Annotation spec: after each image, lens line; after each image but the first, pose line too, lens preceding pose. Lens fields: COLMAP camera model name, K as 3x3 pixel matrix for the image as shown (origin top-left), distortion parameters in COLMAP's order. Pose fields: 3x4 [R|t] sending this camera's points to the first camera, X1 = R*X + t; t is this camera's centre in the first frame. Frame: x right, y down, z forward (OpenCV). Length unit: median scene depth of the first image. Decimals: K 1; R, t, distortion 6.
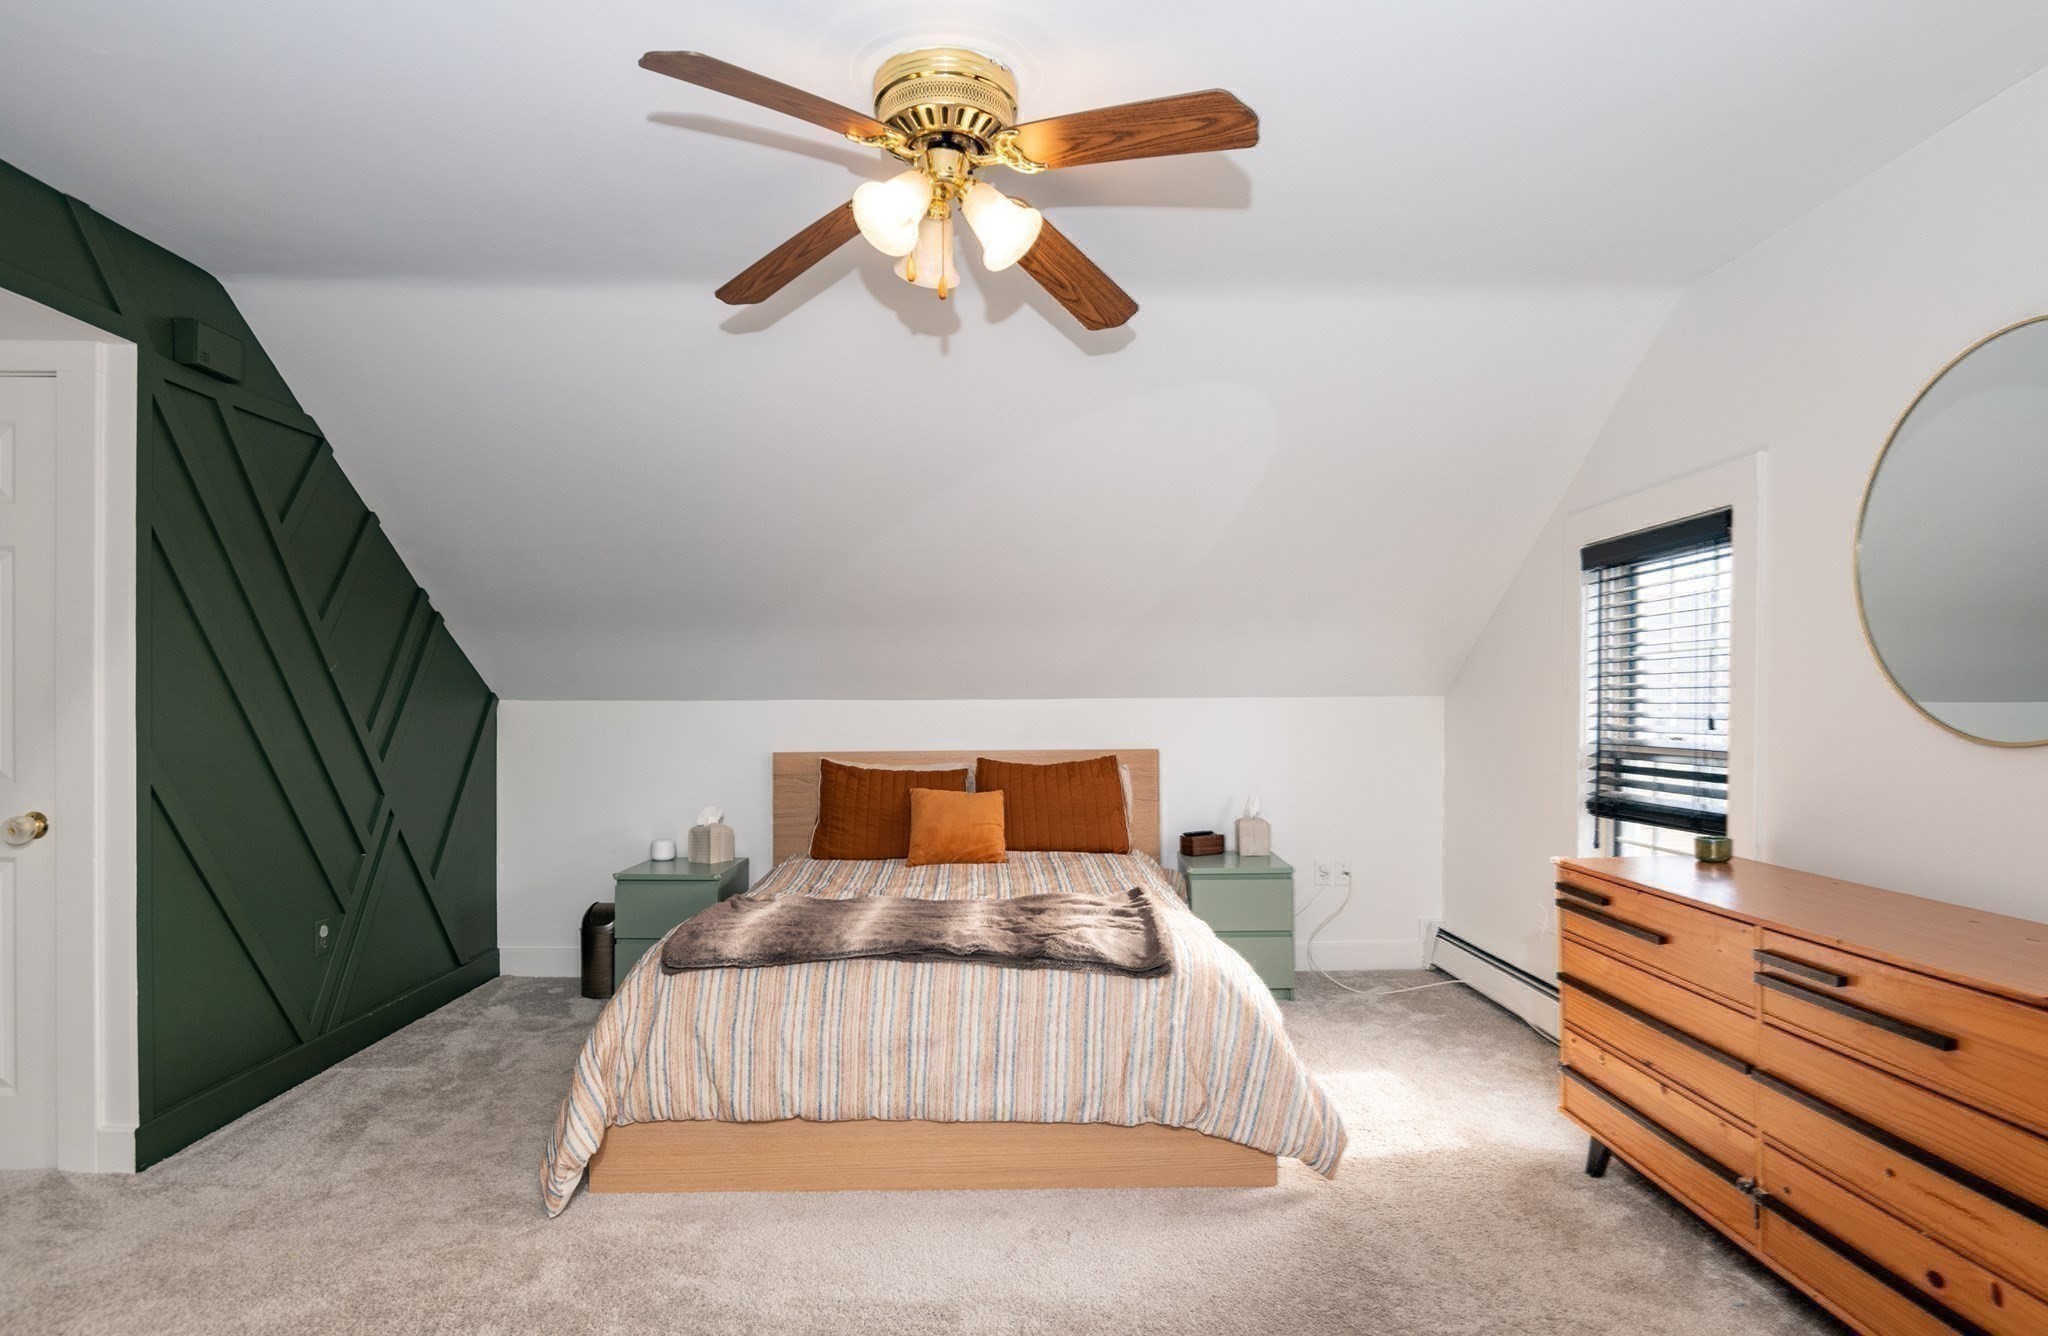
lens RADIAL K [[1118.2, 0, 1022.4], [0, 1118.2, 722.7], [0, 0, 1]] dist [0.001133, 0.000412]
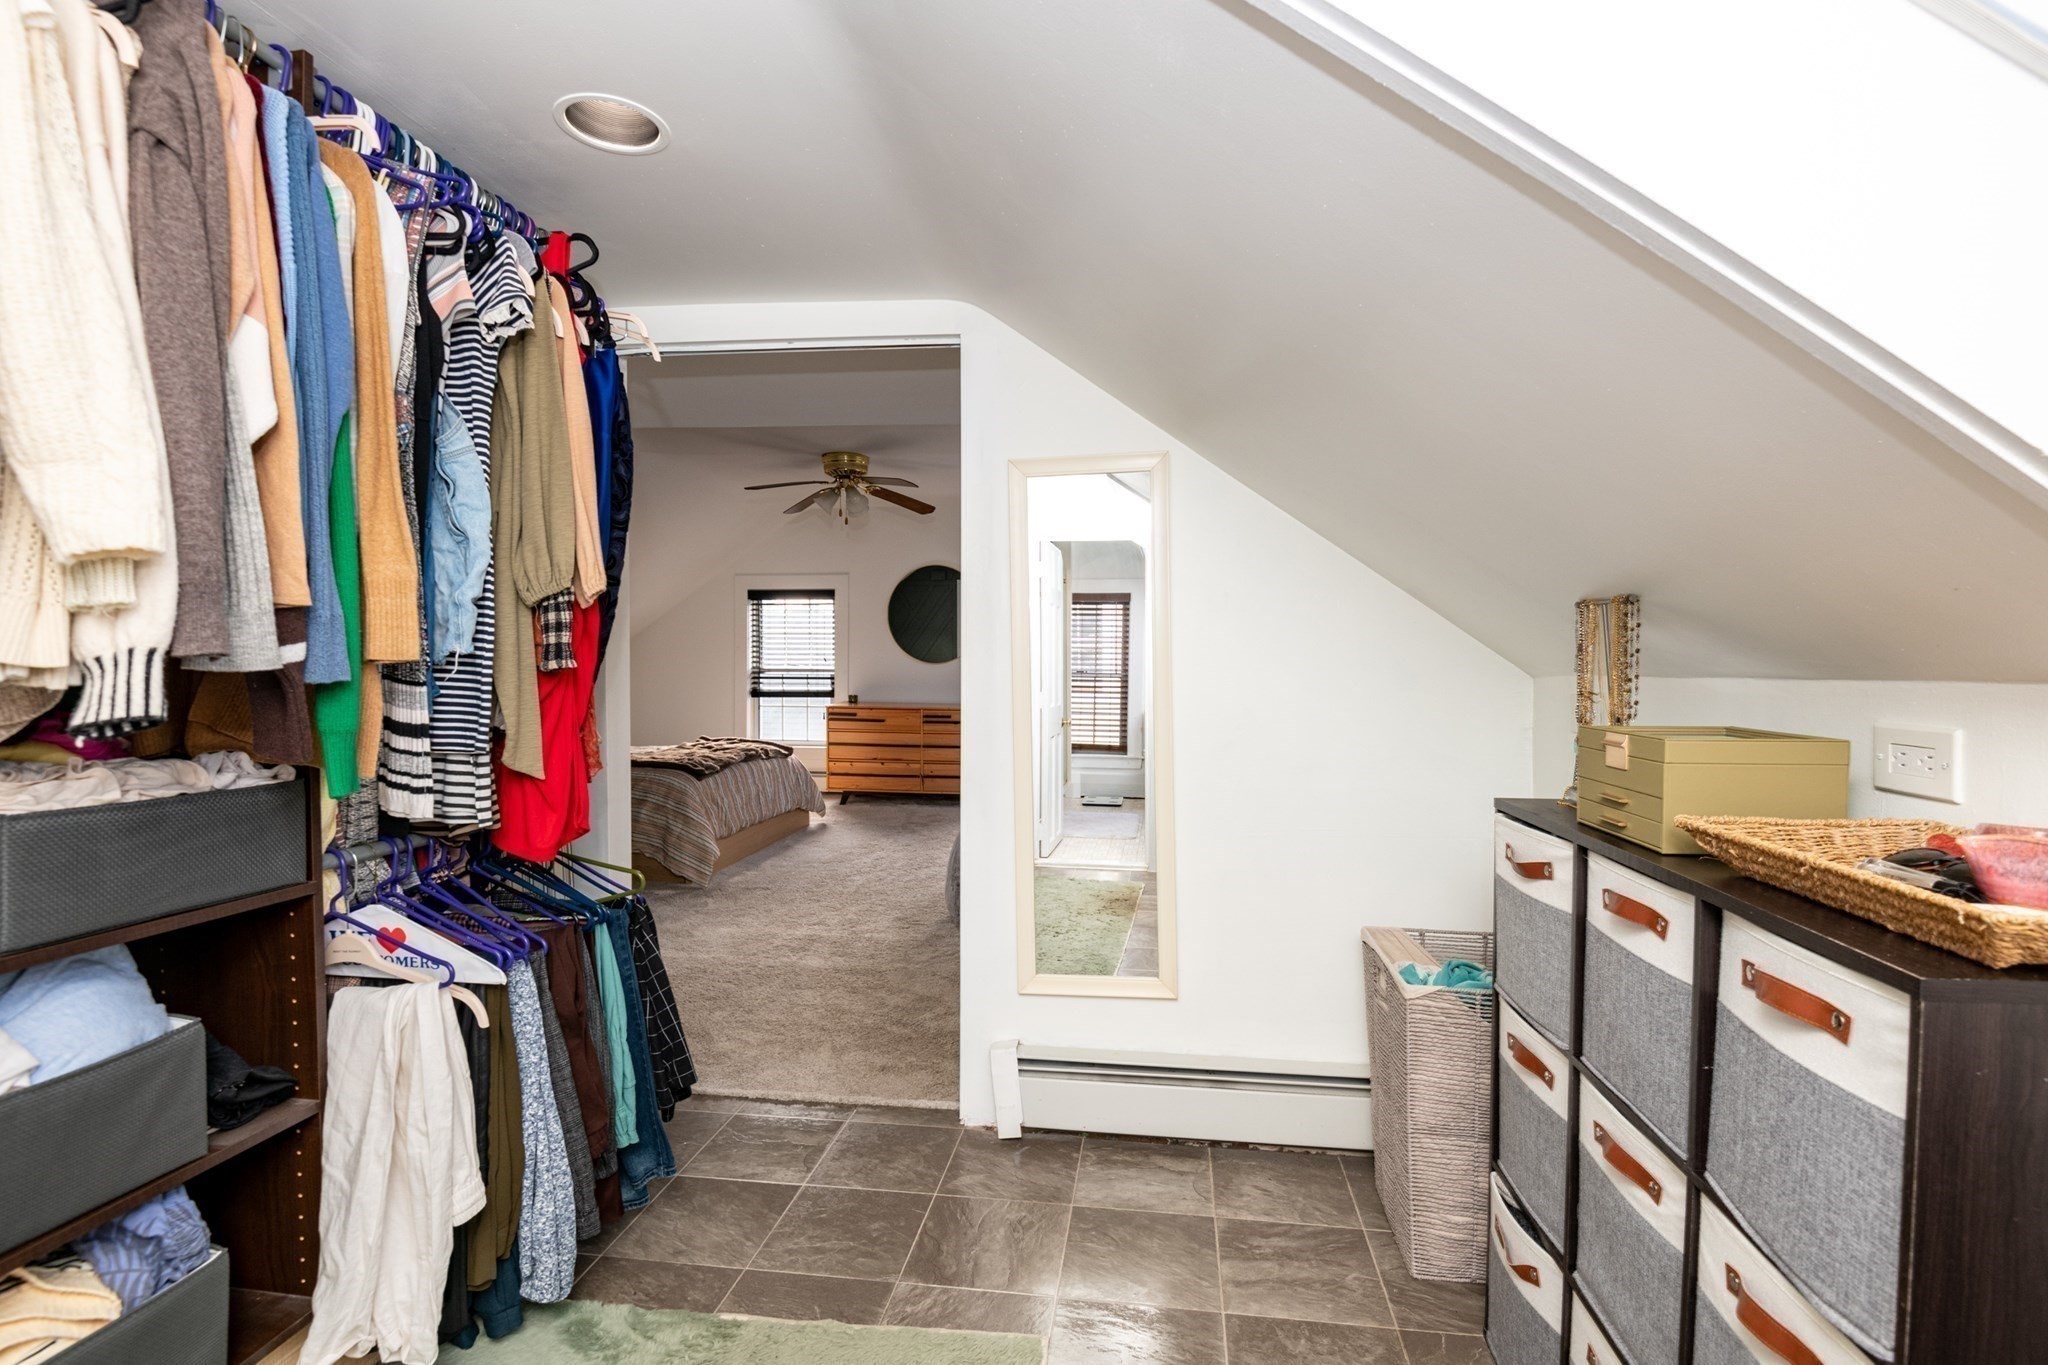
lens RADIAL K [[957.9, 0, 1021.3], [0, 957.9, 678.7], [0, 0, 1]] dist [0.001148, -0.014983]
pose [[0.172681, -0.027526, 0.984593, -1.846750], [0.010204, 0.999606, 0.026156, -0.009162], [-0.984925, 0.005530, 0.172894, 0.043765]]
